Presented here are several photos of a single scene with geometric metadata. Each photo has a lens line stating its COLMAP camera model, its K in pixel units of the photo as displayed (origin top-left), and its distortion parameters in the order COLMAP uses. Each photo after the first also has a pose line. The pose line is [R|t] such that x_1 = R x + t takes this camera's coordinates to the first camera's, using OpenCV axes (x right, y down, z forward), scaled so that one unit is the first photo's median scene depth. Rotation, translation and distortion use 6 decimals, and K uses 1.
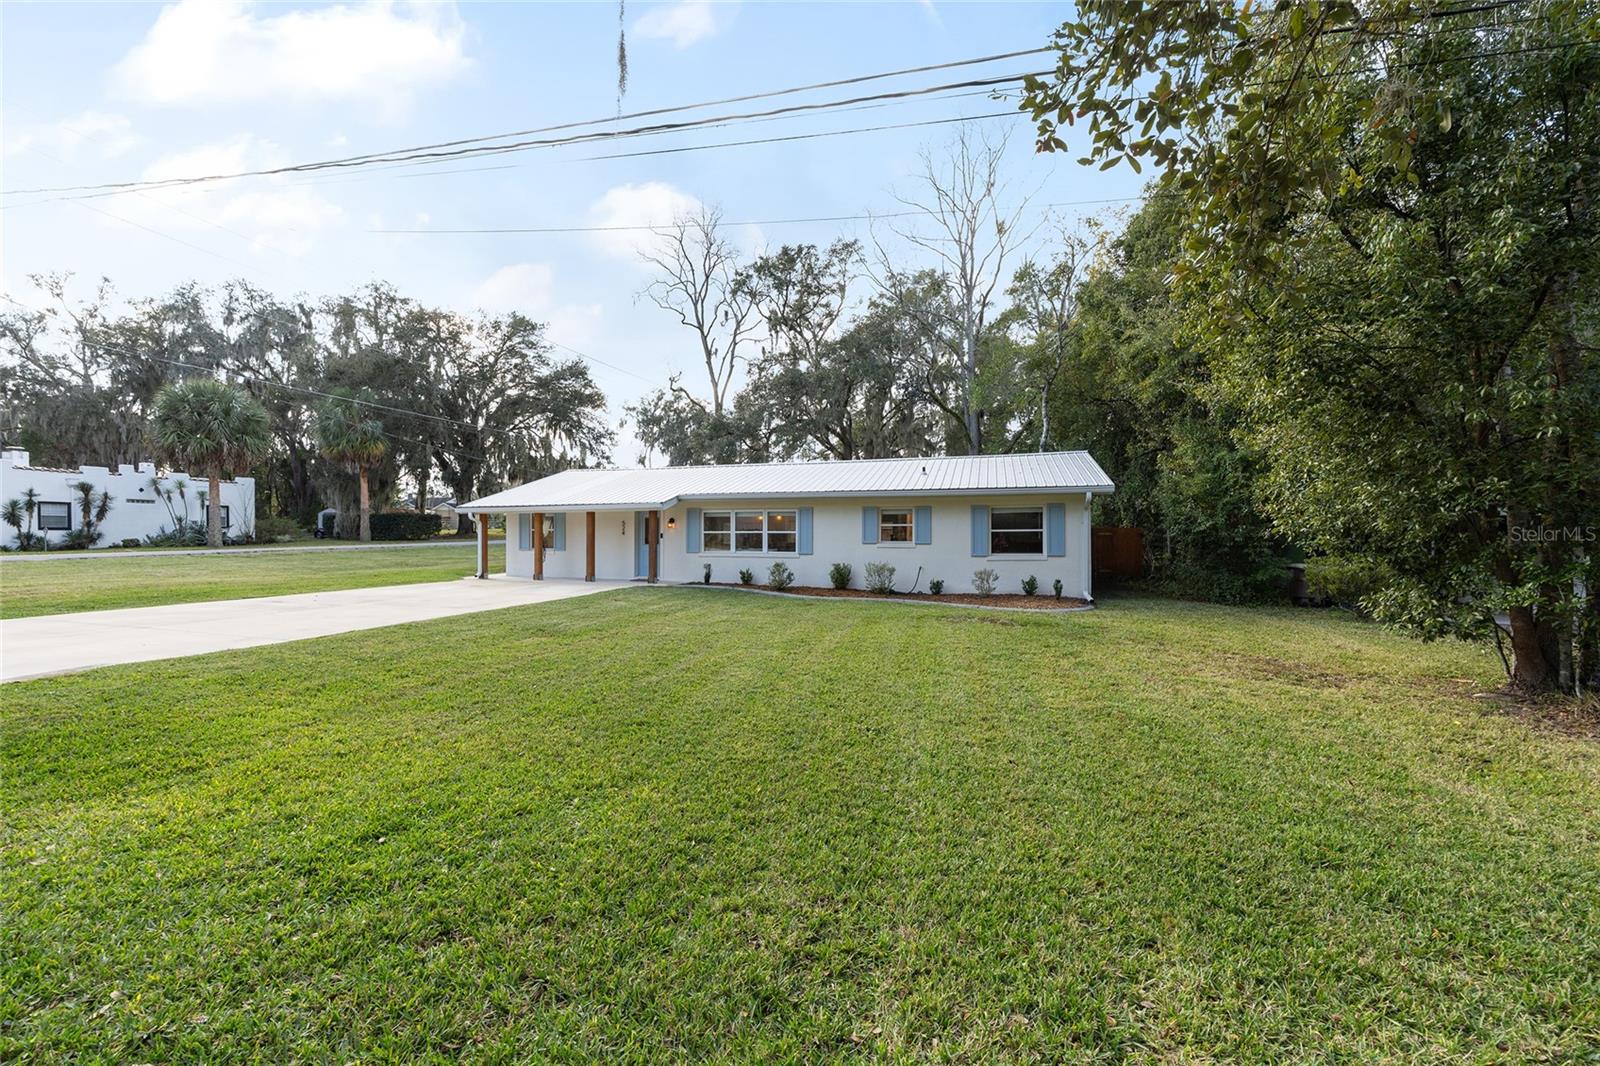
lens RADIAL K [[643.4, 0, 804.9], [0, 643.4, 526.7], [0, 0, 1]] dist [-0.001555, -0.000195]
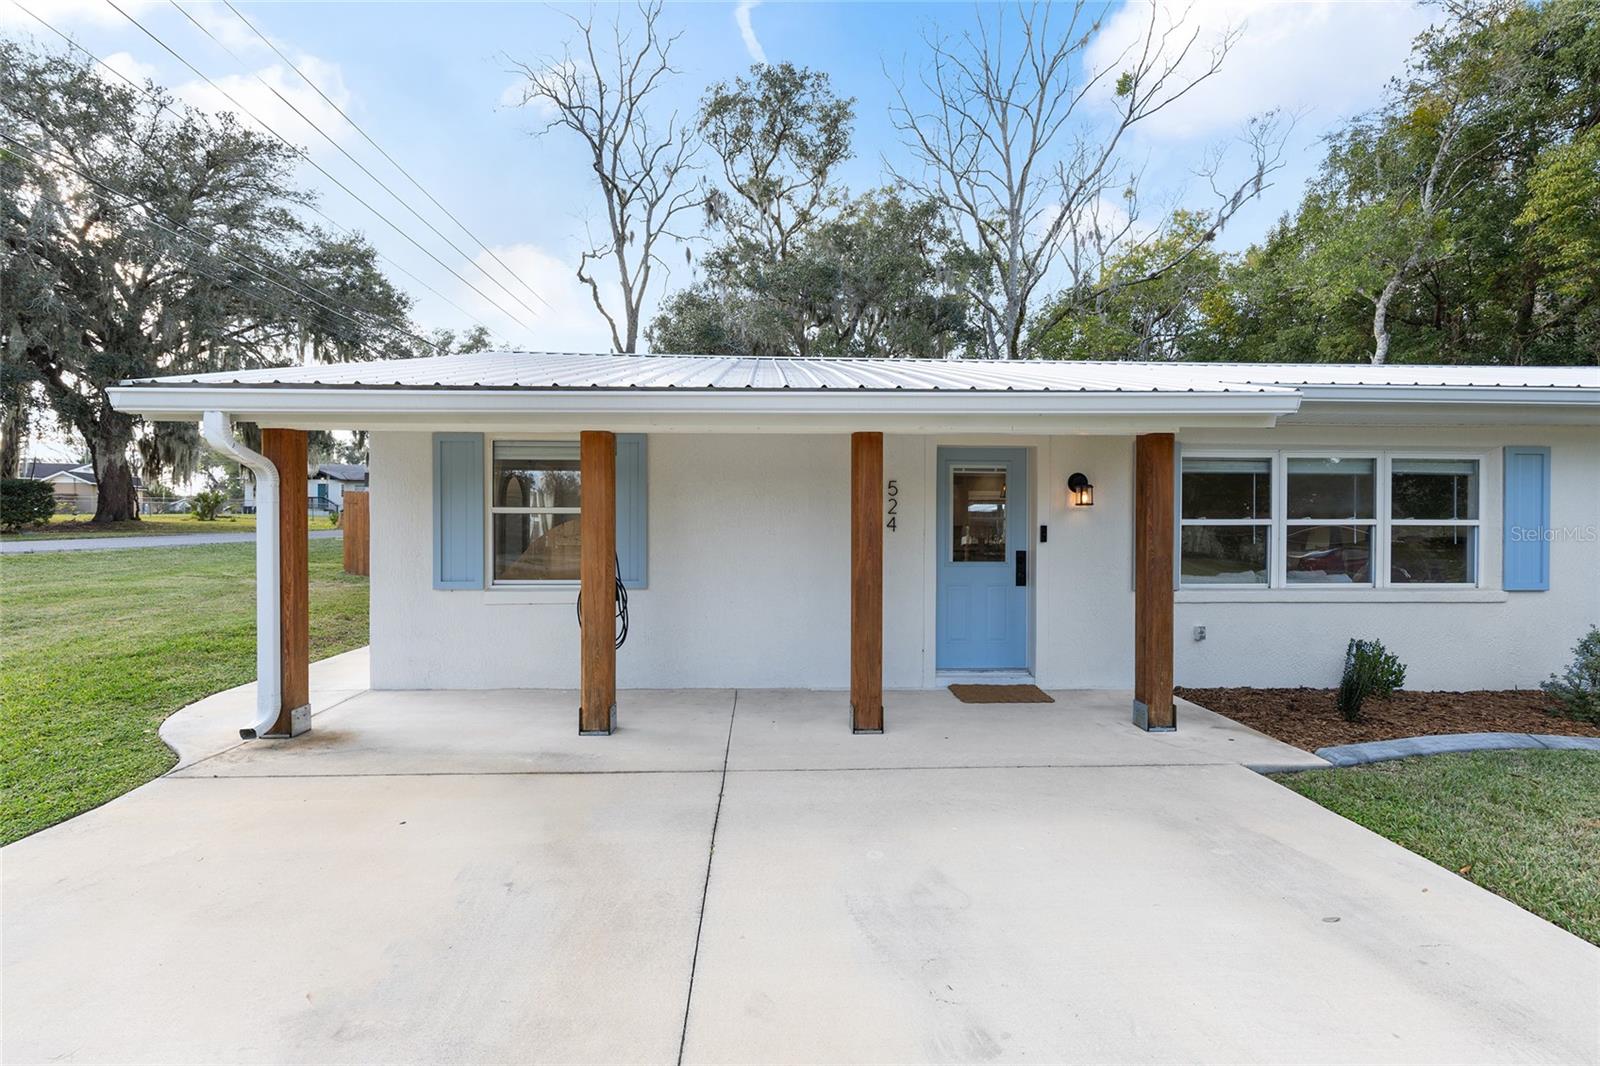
lens RADIAL K [[643.4, 0, 804.9], [0, 643.4, 526.7], [0, 0, 1]] dist [-0.001555, -0.000195]
pose [[0.941443, 0.004959, 0.337137, -0.188130], [-0.009436, 0.999888, 0.011642, 0.003931], [-0.337041, -0.014141, 0.941384, 0.341046]]
